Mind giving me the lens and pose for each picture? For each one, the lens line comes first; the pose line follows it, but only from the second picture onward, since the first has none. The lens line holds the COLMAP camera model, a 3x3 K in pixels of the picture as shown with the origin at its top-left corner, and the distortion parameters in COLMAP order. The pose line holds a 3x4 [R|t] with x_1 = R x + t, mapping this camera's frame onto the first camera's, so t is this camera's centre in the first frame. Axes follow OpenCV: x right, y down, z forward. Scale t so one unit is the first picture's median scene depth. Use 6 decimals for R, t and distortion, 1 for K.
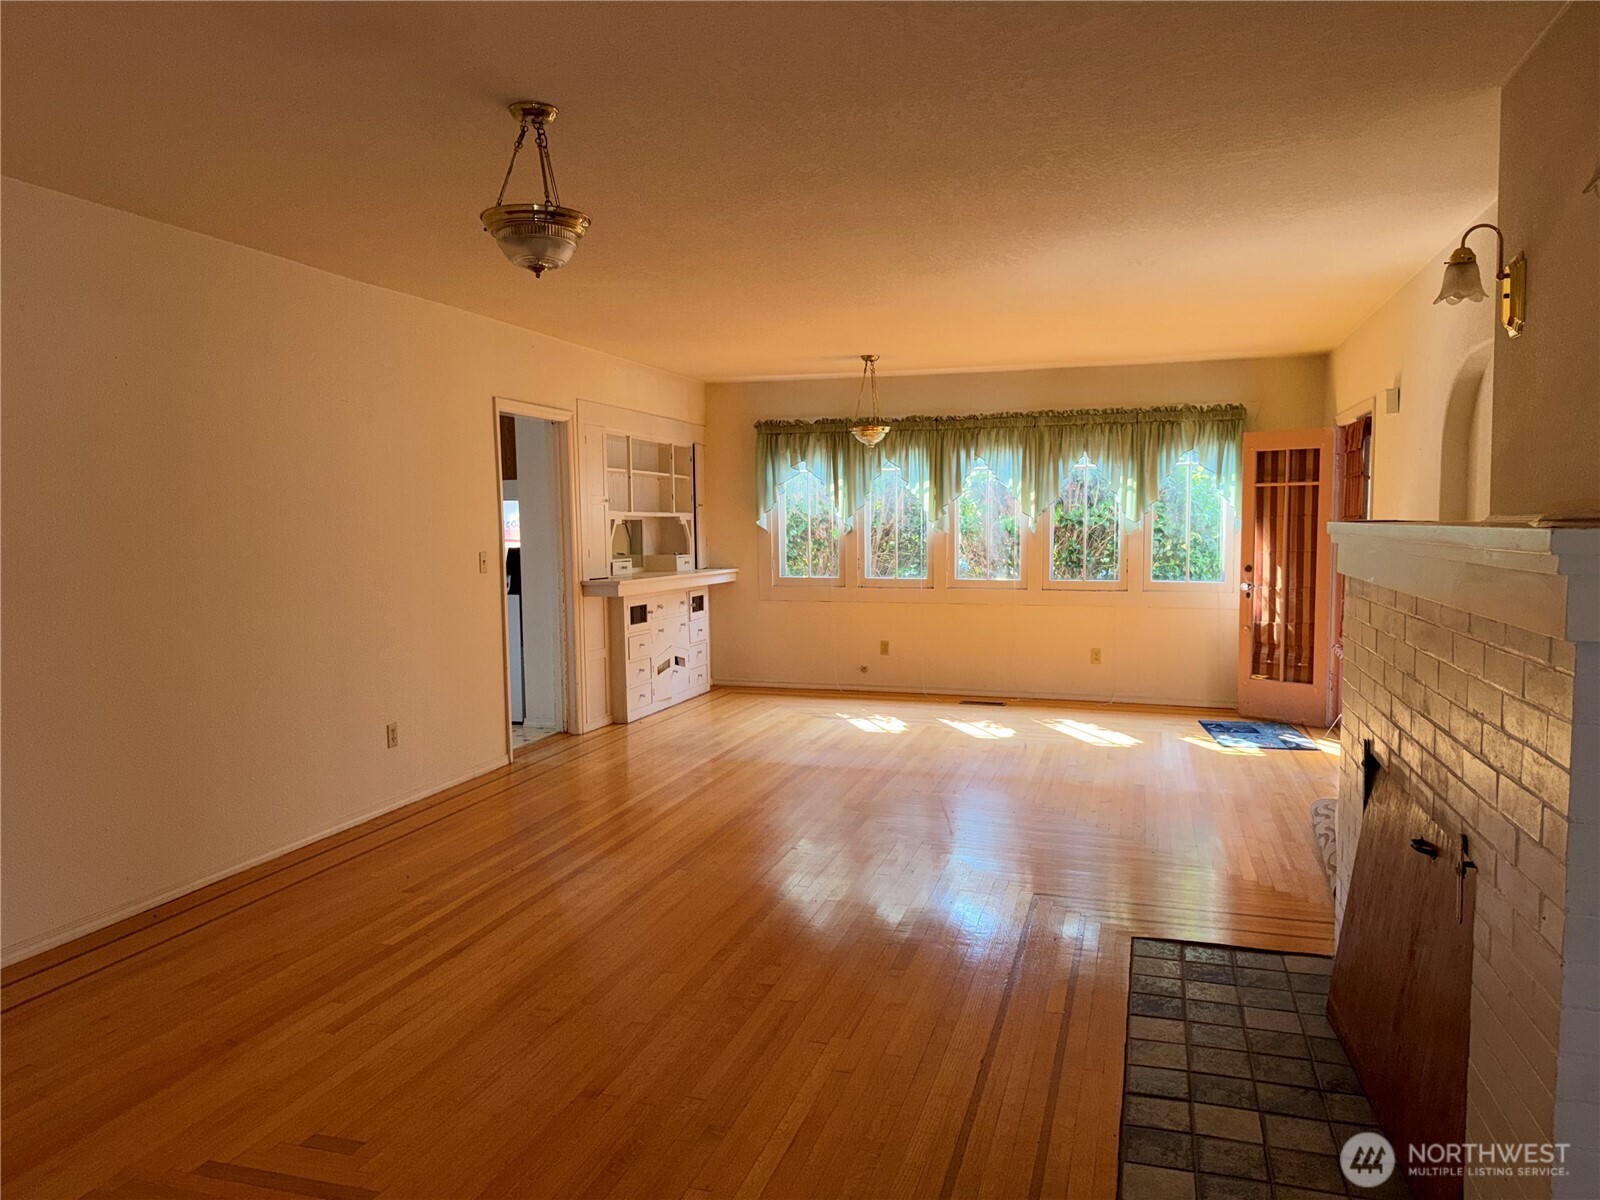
lens RADIAL K [[1133.7, 0, 796.4], [0, 1133.7, 604.9], [0, 0, 1]] dist [0.043219, -0.002632]
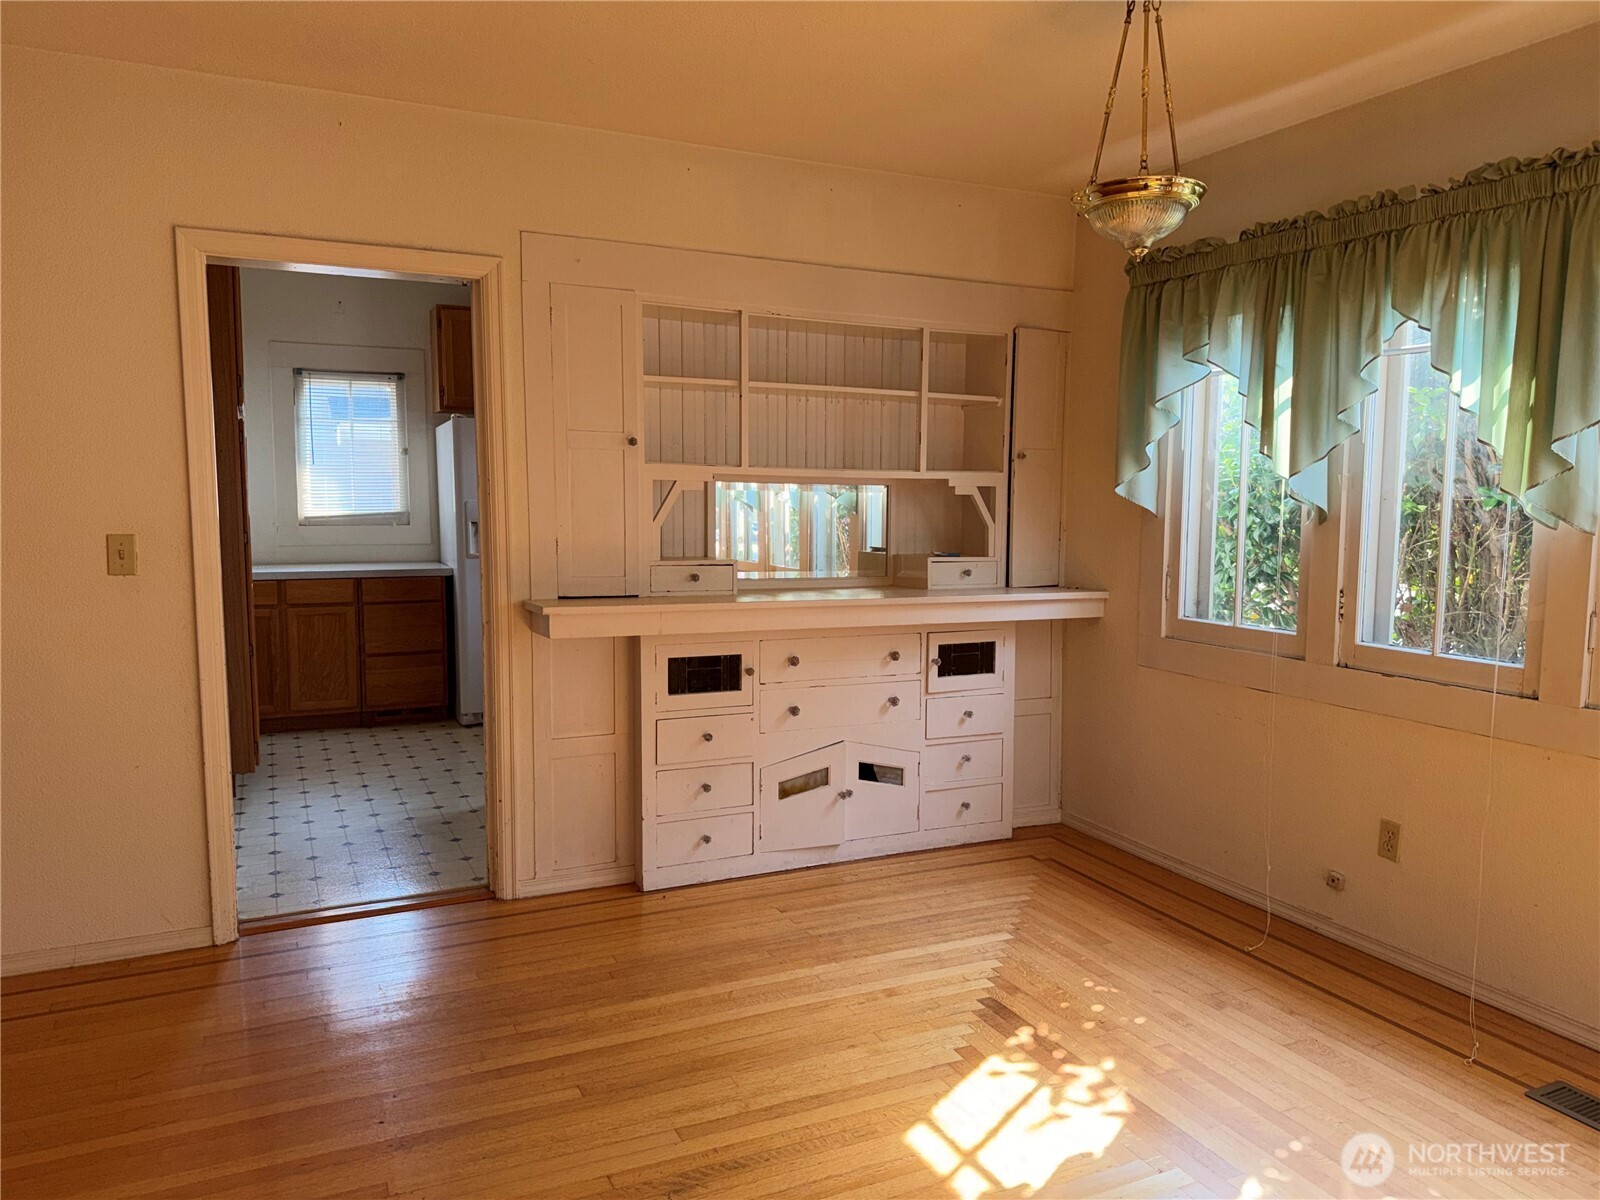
lens RADIAL K [[1133.7, 0, 799.0], [0, 1133.7, 598.4], [0, 0, 1]] dist [0.043219, -0.002632]
pose [[0.672514, 0.081133, -0.735624, 0.224418], [-0.069501, 0.996504, 0.046368, -0.045434], [0.736814, 0.019943, 0.675802, 0.632132]]
